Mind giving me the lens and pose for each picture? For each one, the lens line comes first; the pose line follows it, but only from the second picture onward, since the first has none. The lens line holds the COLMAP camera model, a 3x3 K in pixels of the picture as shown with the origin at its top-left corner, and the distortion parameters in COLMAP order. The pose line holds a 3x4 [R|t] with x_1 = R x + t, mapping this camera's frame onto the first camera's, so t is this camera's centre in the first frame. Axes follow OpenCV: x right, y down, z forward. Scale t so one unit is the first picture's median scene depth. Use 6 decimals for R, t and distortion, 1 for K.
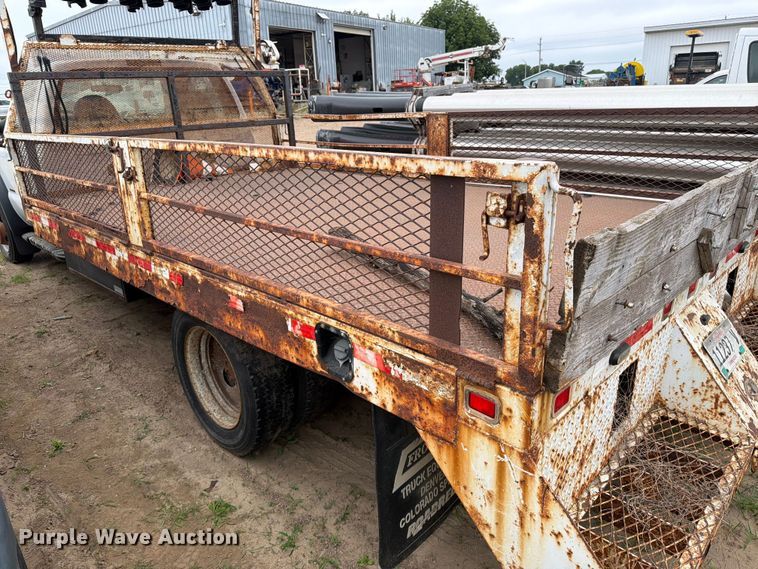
lens RADIAL K [[527.2, 0, 385.3], [0, 527.2, 281.9], [0, 0, 1]] dist [0.047372, -0.069934]
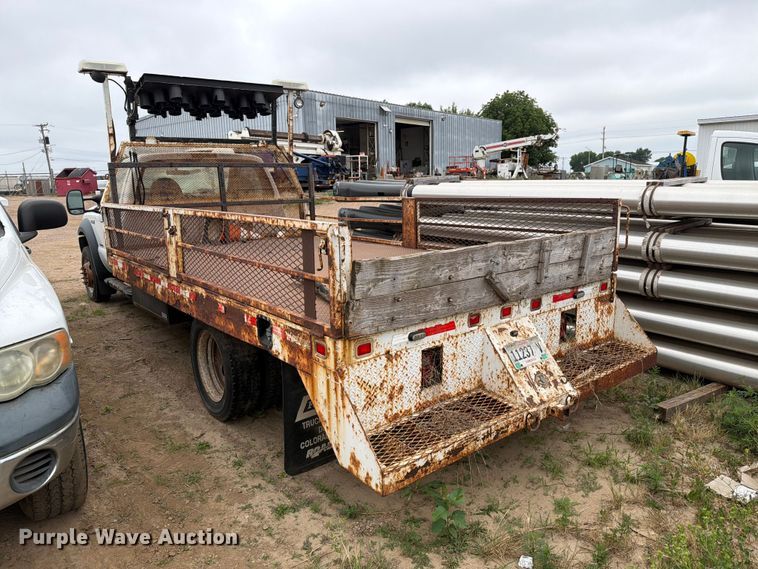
lens RADIAL K [[527.2, 0, 382.6], [0, 527.2, 289.6], [0, 0, 1]] dist [0.047372, -0.069934]
pose [[0.992057, 0.044311, -0.117729, 0.326638], [-0.059282, 0.990147, -0.126868, 0.132098], [0.110947, 0.132839, 0.984908, -0.452240]]
